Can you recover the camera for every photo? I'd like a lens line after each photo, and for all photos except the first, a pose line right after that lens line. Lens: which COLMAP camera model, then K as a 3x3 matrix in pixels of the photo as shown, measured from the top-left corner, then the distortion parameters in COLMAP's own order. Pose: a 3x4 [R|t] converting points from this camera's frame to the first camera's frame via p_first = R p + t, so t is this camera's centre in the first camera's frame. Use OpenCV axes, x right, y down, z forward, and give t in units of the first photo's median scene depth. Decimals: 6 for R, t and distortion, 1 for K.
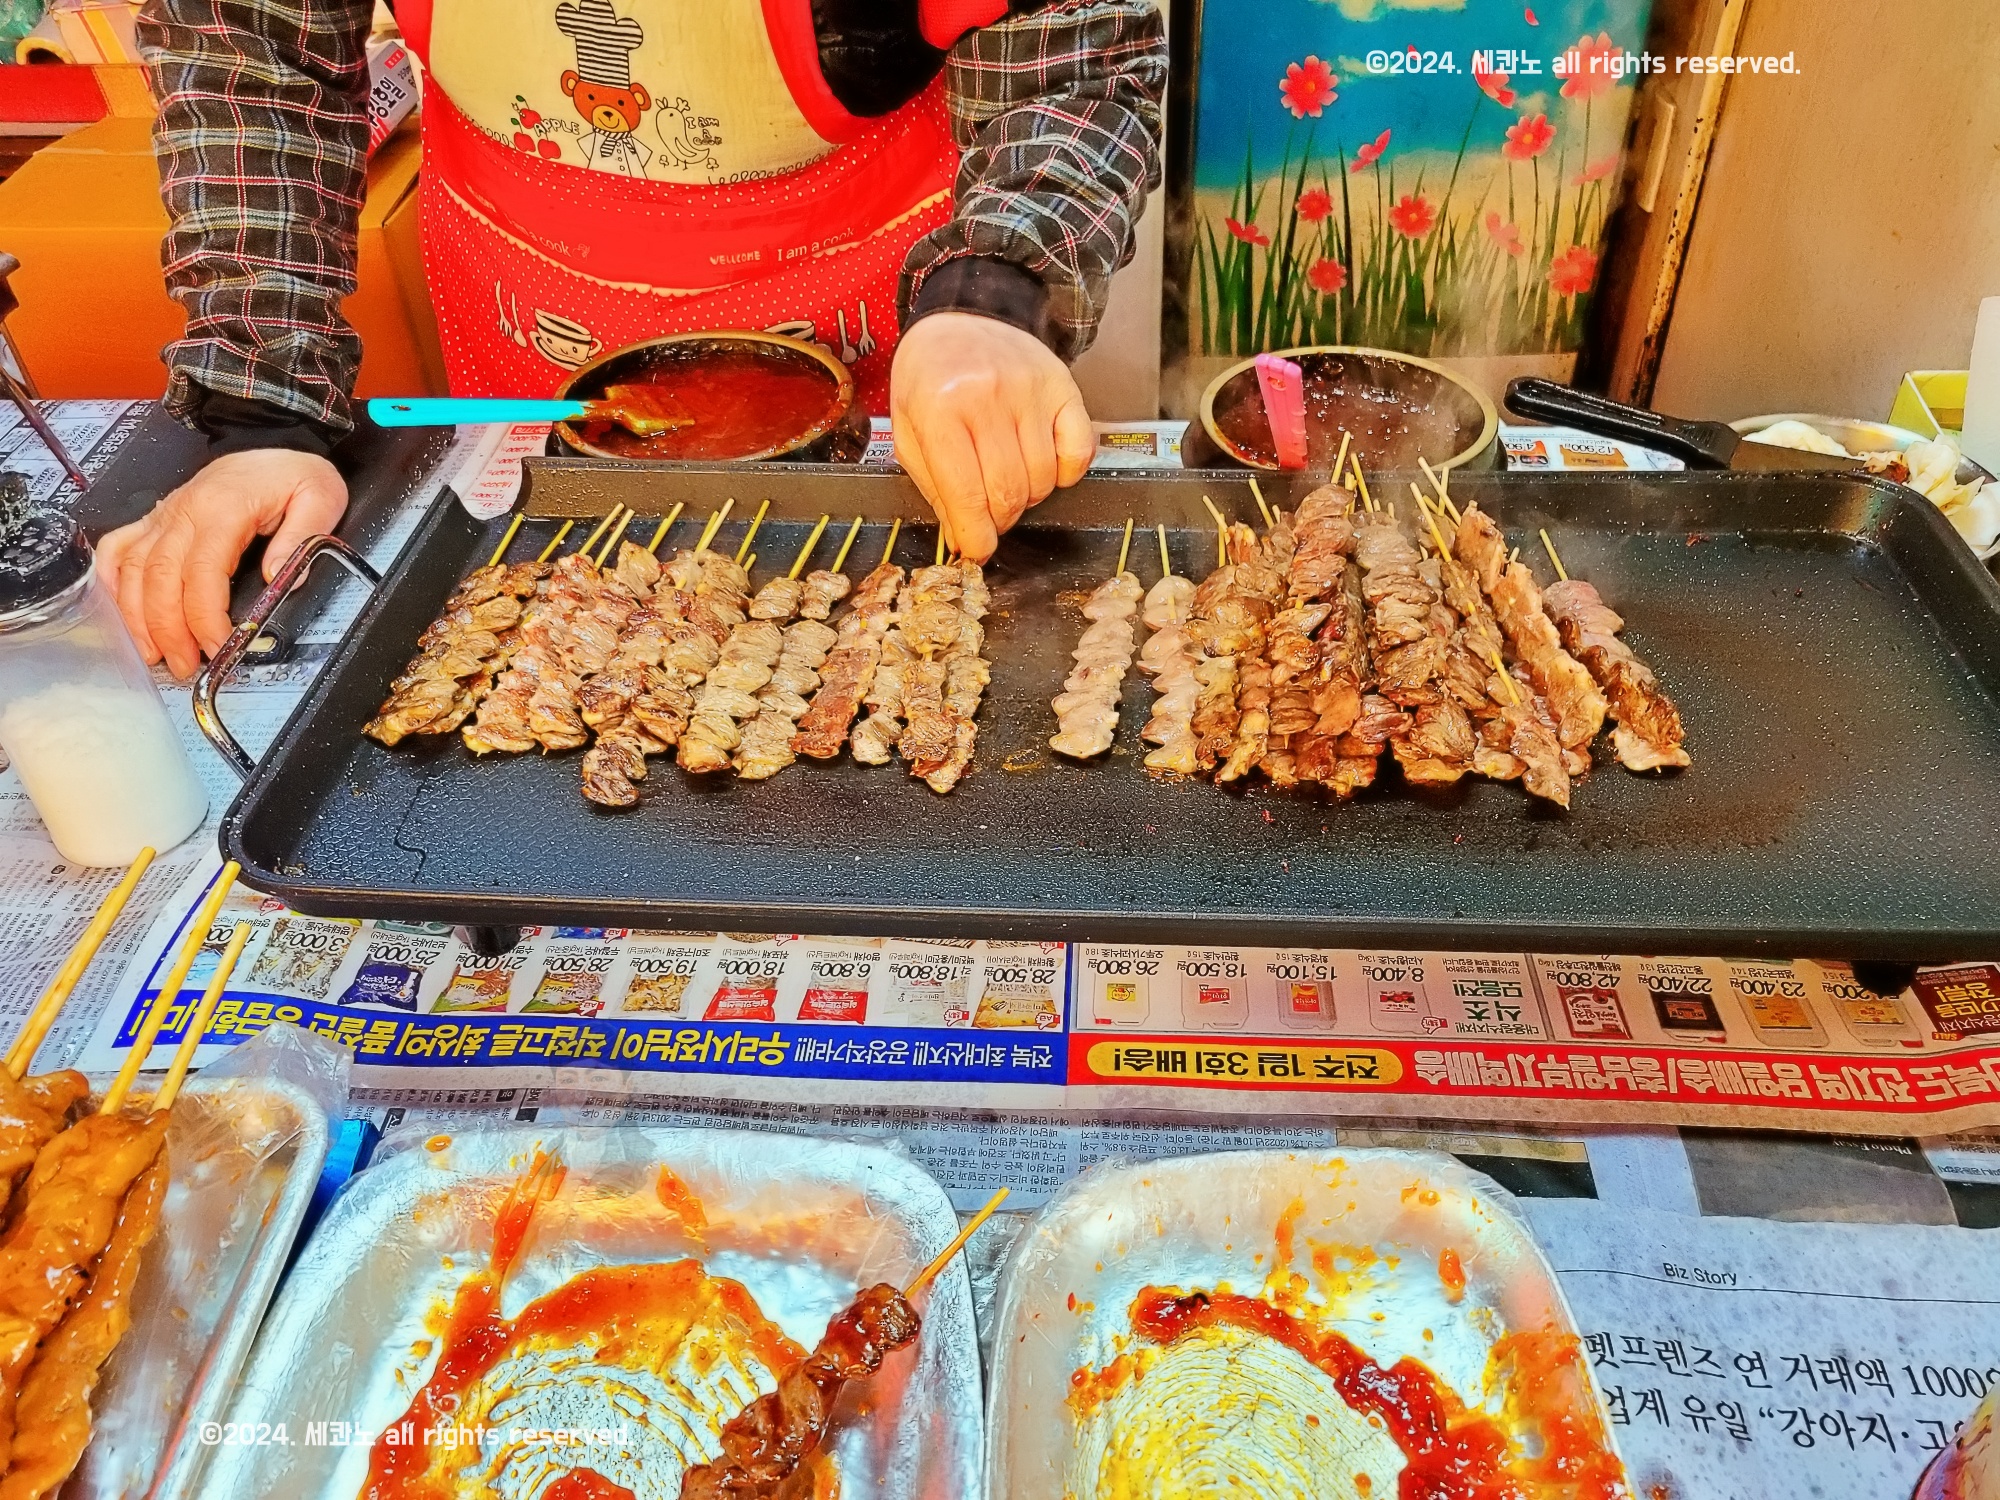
lens RADIAL K [[1548.1, 0, 1000.0], [0, 1548.1, 750.0], [0, 0, 1]] dist [0.009649, 0.004133]
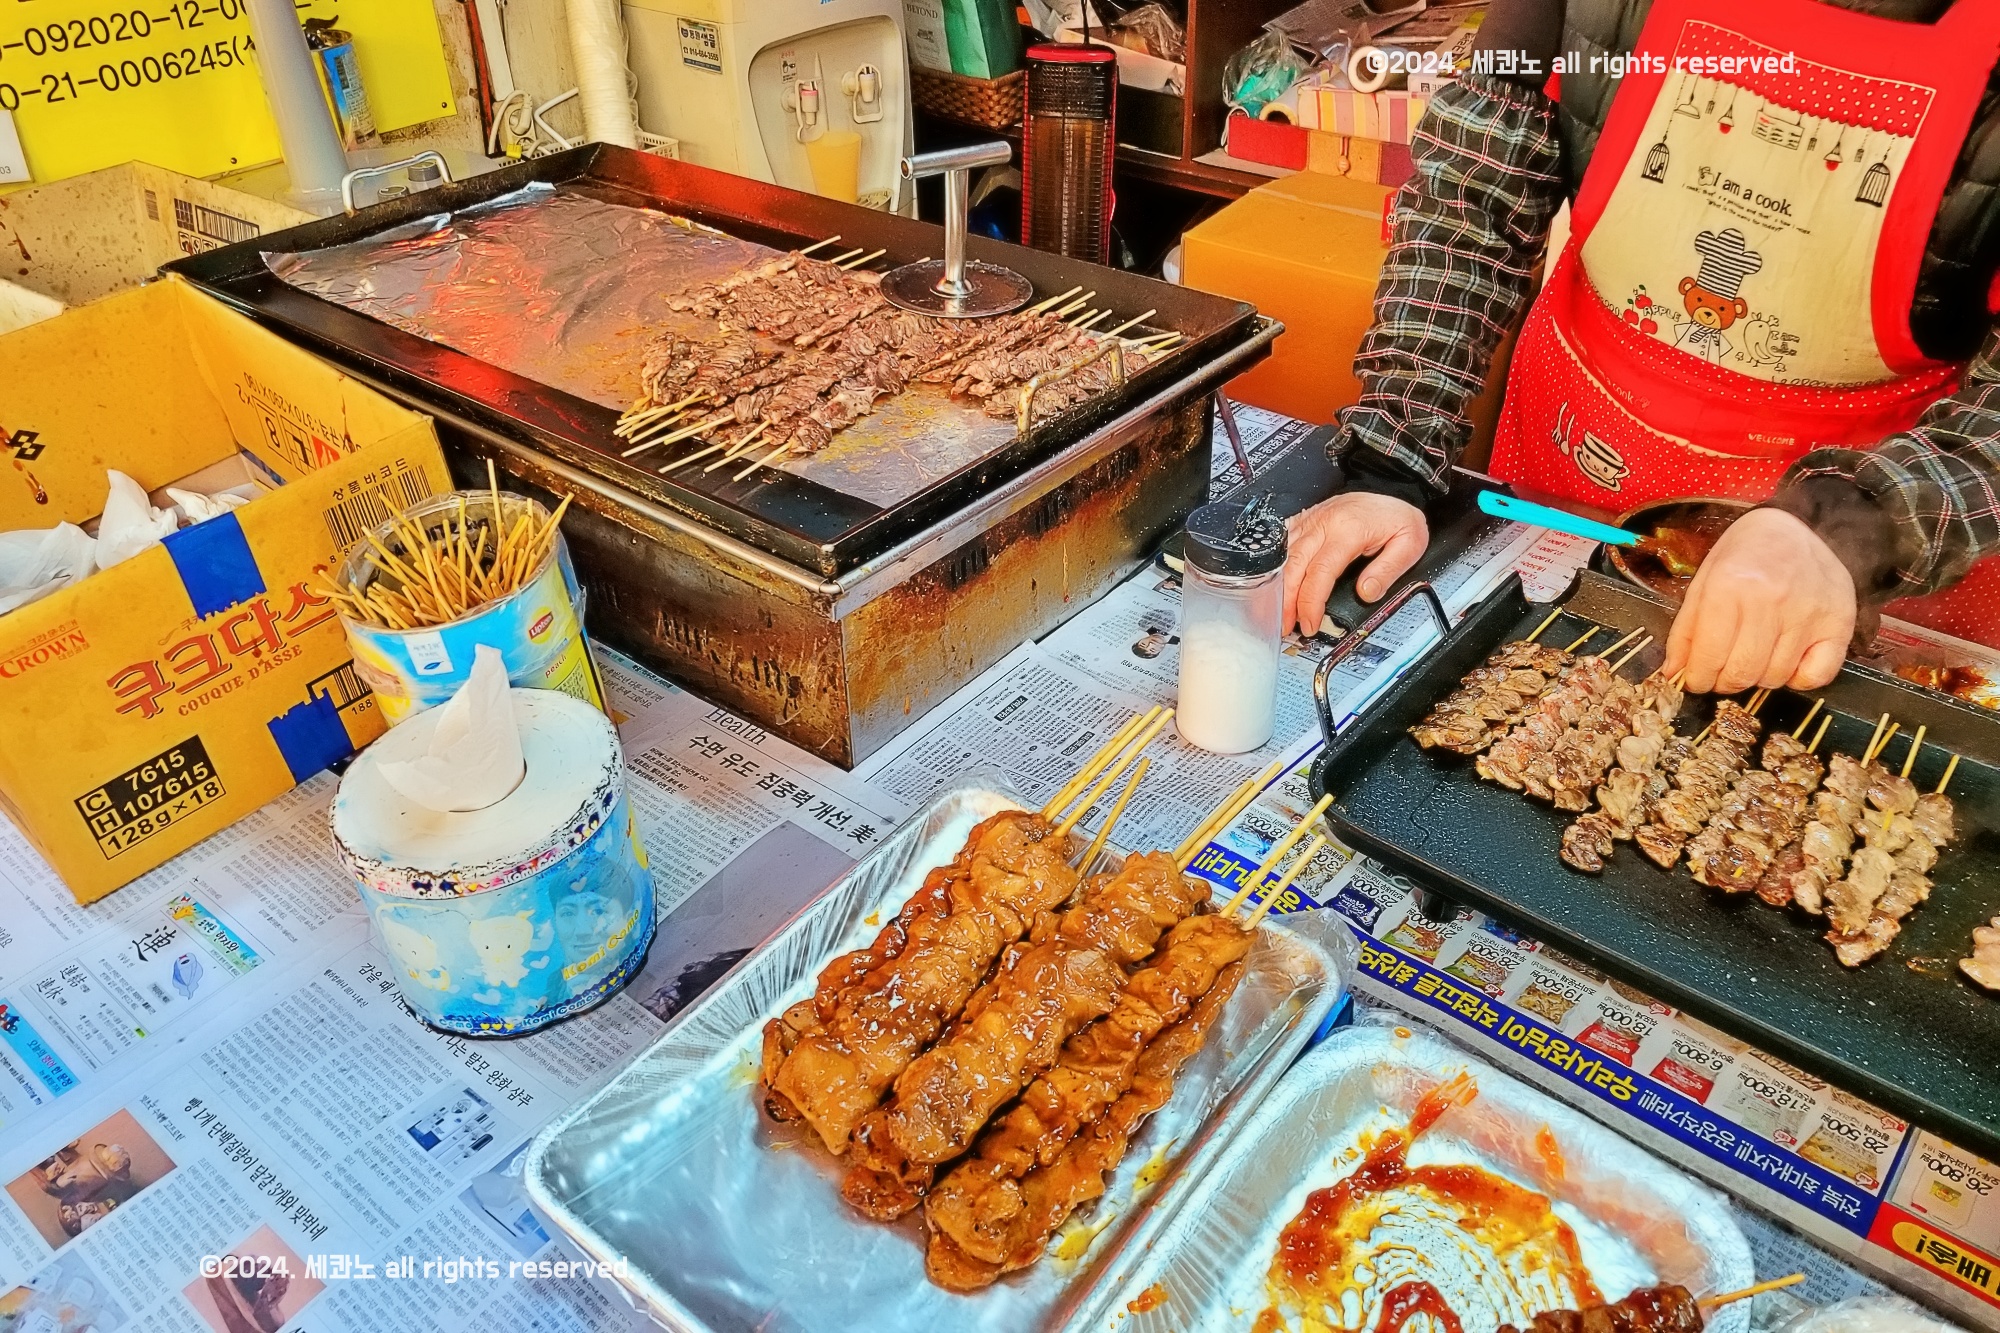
lens RADIAL K [[1531.2, 0, 1003.3], [0, 1531.2, 606.5], [0, 0, 1]] dist [0.003792, 0.011630]
pose [[0.801176, 0.334051, -0.496515, -0.060315], [-0.374900, 0.926877, 0.018657, -0.004777], [0.466441, 0.171196, 0.867828, -0.387078]]
